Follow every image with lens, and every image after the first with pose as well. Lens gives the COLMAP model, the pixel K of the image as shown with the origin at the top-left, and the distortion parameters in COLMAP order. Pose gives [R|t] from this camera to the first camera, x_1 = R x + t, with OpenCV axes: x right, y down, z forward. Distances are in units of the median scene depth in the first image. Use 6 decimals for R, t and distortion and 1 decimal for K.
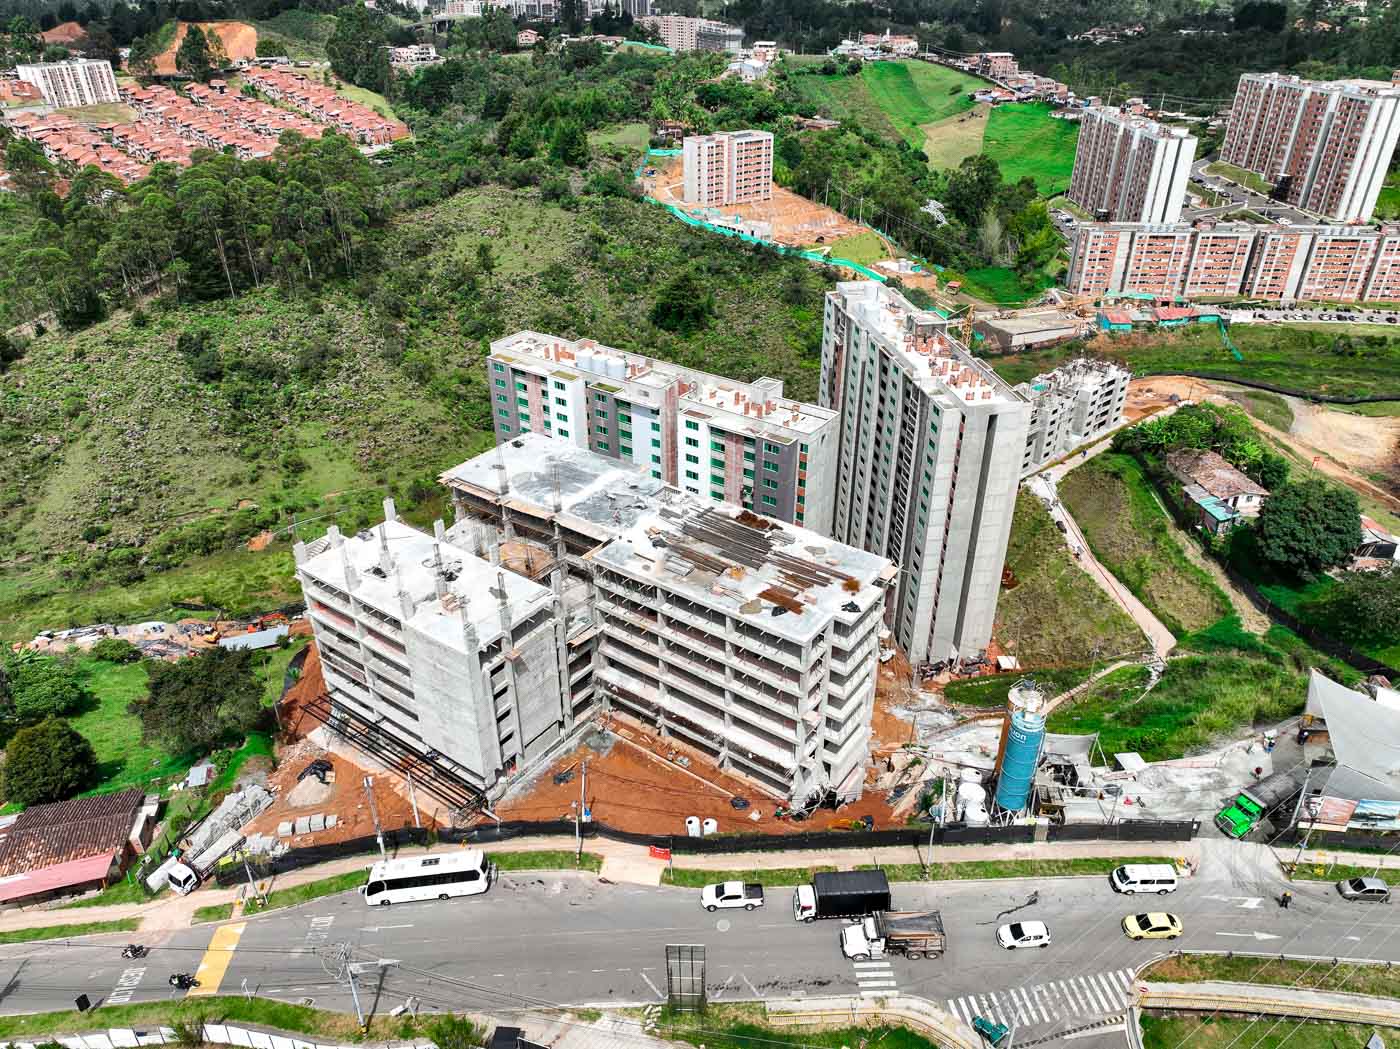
lens RADIAL K [[982.8, 0, 700.0], [0, 982.8, 524.5], [0, 0, 1]] dist [0.001813, 0.010044]
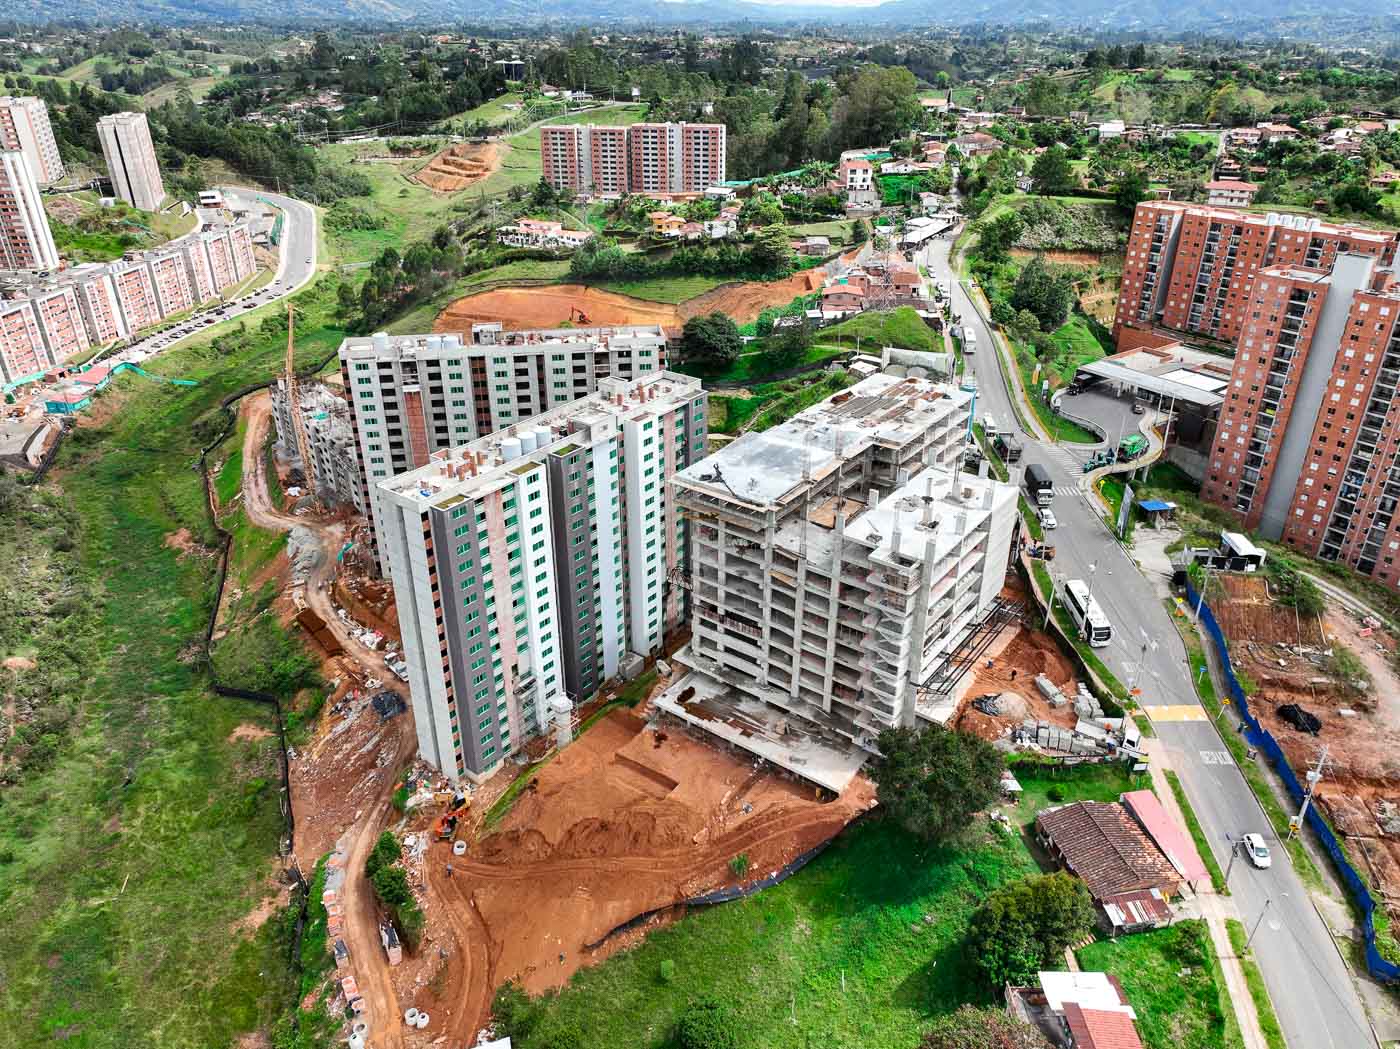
lens RADIAL K [[982.8, 0, 700.0], [0, 982.8, 524.5], [0, 0, 1]] dist [0.001813, 0.010044]
pose [[0.020679, -0.454491, 0.890511, -0.427422], [0.501764, 0.775124, 0.383949, -0.167968], [-0.864758, 0.438886, 0.244076, 0.296242]]
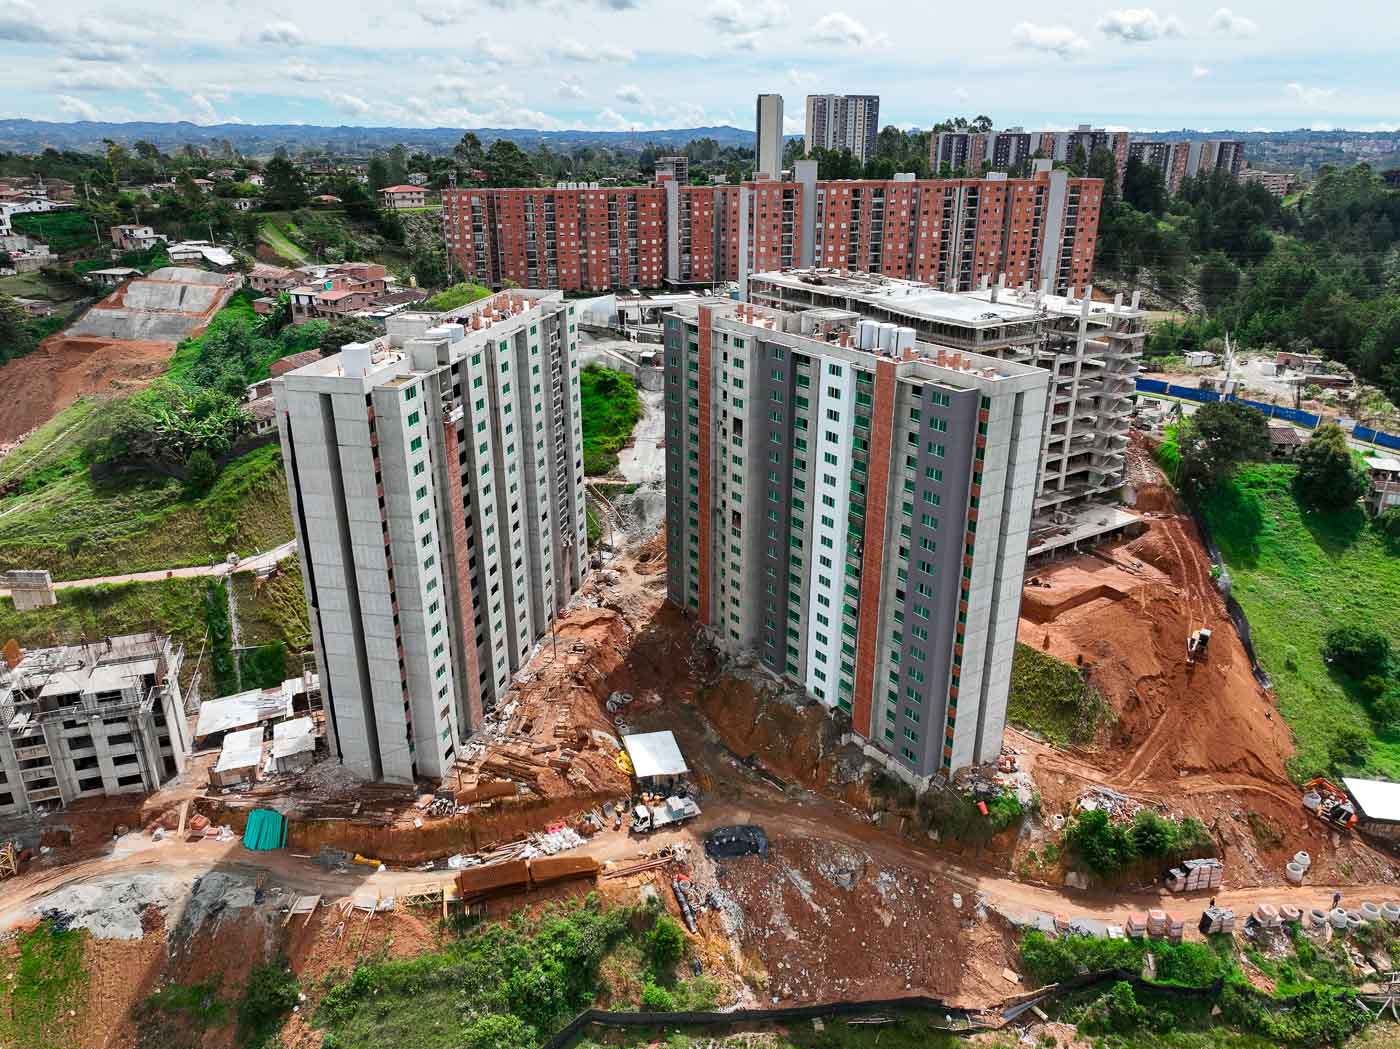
lens RADIAL K [[982.8, 0, 700.0], [0, 982.8, 524.5], [0, 0, 1]] dist [0.001813, 0.010044]
pose [[-0.931012, -0.130683, 0.340791, -0.109653], [0.185245, 0.635321, 0.749701, -0.296887], [-0.314485, 0.761110, -0.567283, 0.706602]]
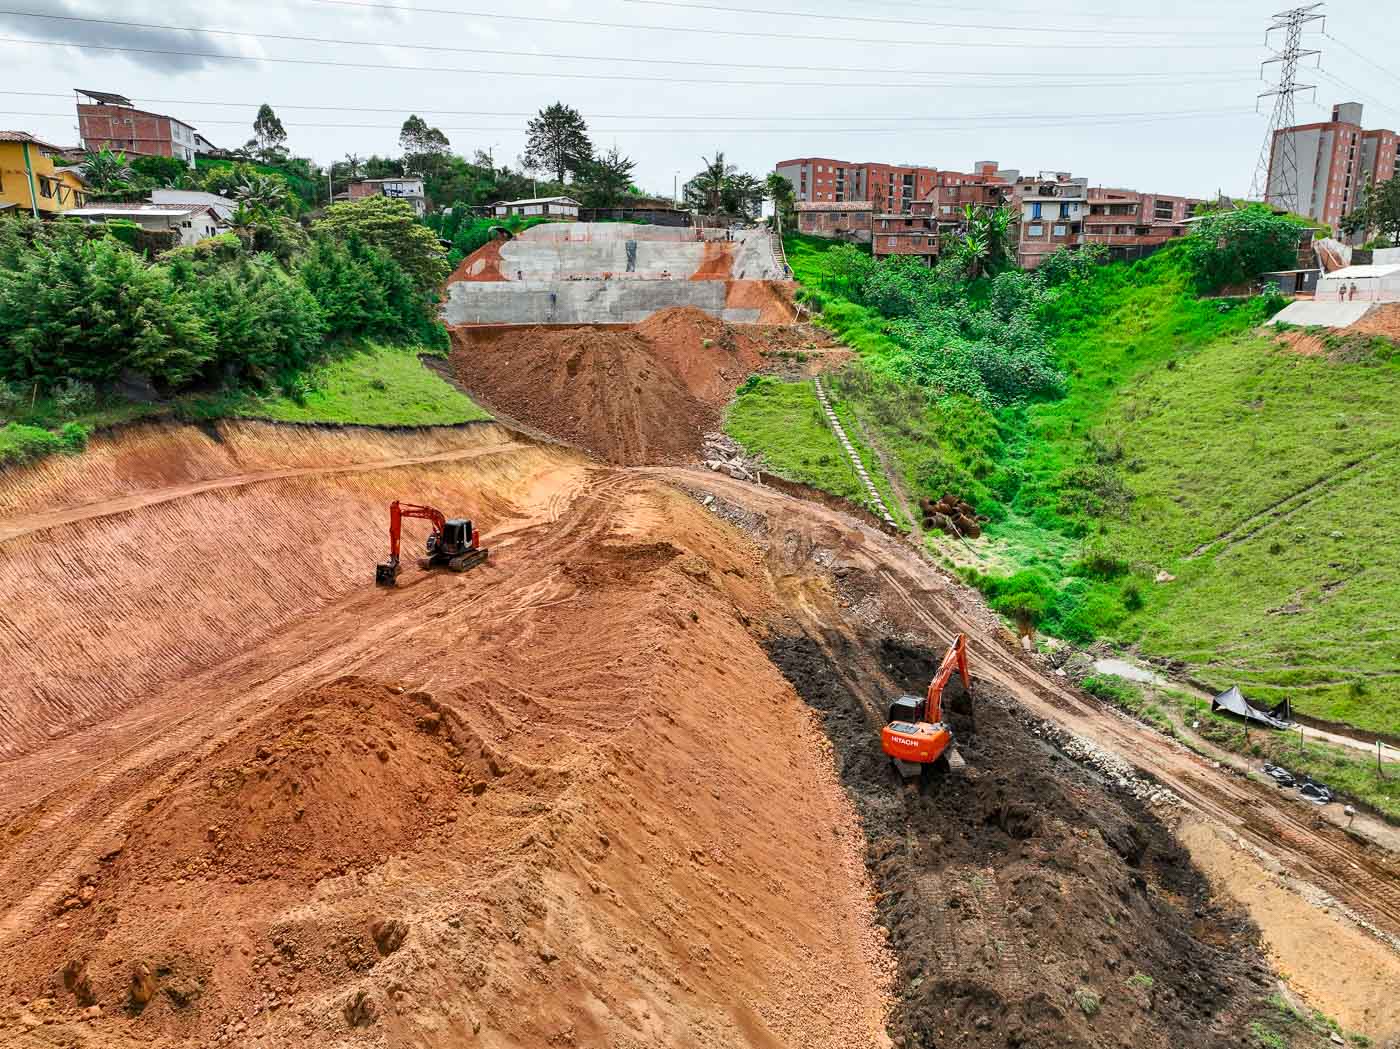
lens RADIAL K [[982.8, 0, 700.0], [0, 982.8, 524.5], [0, 0, 1]] dist [0.001813, 0.010044]
pose [[-0.999908, 0.007634, -0.011243, 0.508338], [-0.002045, 0.733365, 0.679833, -0.132175], [0.013435, 0.679793, -0.733281, 0.680713]]
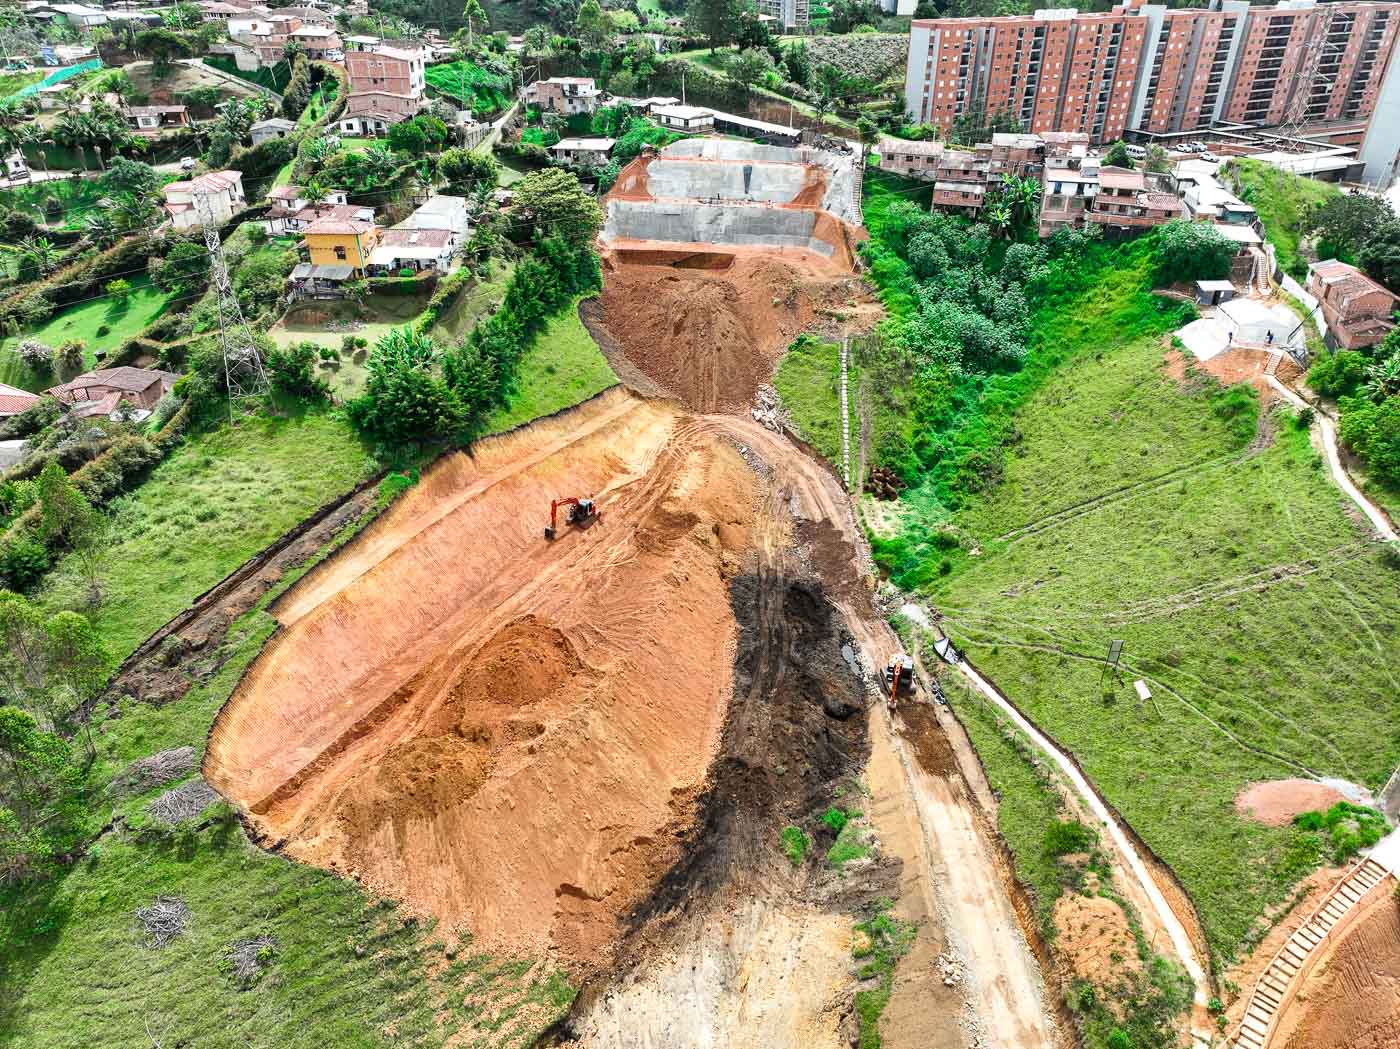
lens RADIAL K [[982.8, 0, 700.0], [0, 982.8, 524.5], [0, 0, 1]] dist [0.001813, 0.010044]
pose [[-0.982693, -0.096670, 0.158020, 0.451410], [0.090985, 0.491173, 0.866297, -0.314714], [-0.161360, 0.865681, -0.473877, 0.717895]]
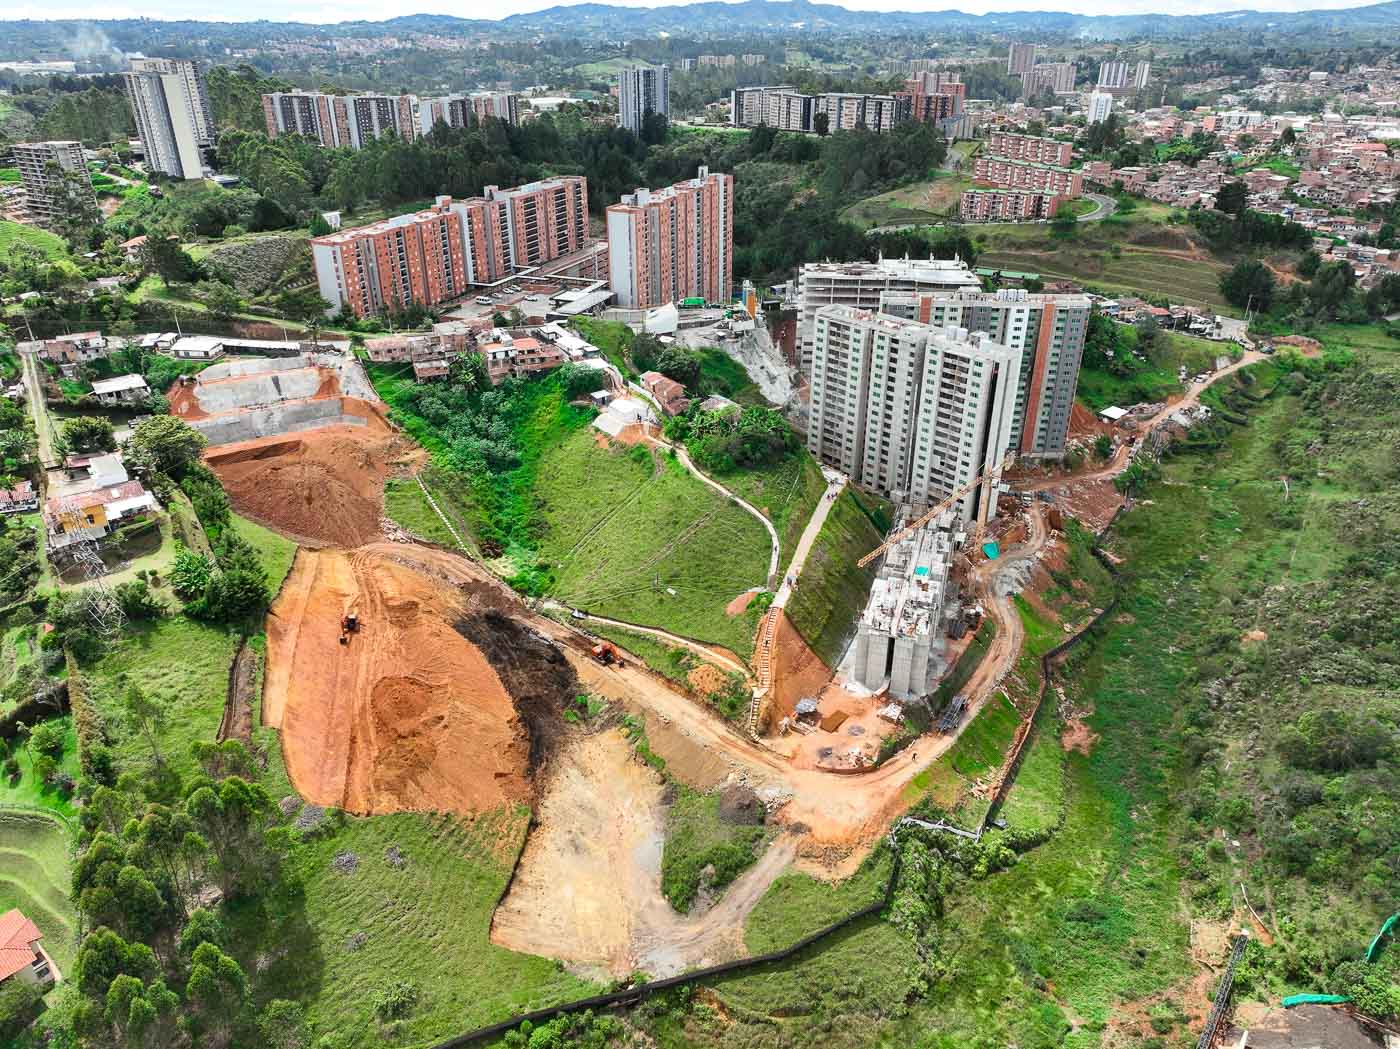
lens RADIAL K [[982.8, 0, 700.0], [0, 982.8, 524.5], [0, 0, 1]] dist [0.001813, 0.010044]
pose [[-0.856511, 0.235727, -0.459153, 0.630868], [-0.257514, 0.575795, 0.775981, -0.552898], [0.447298, 0.782874, -0.432472, 0.851794]]
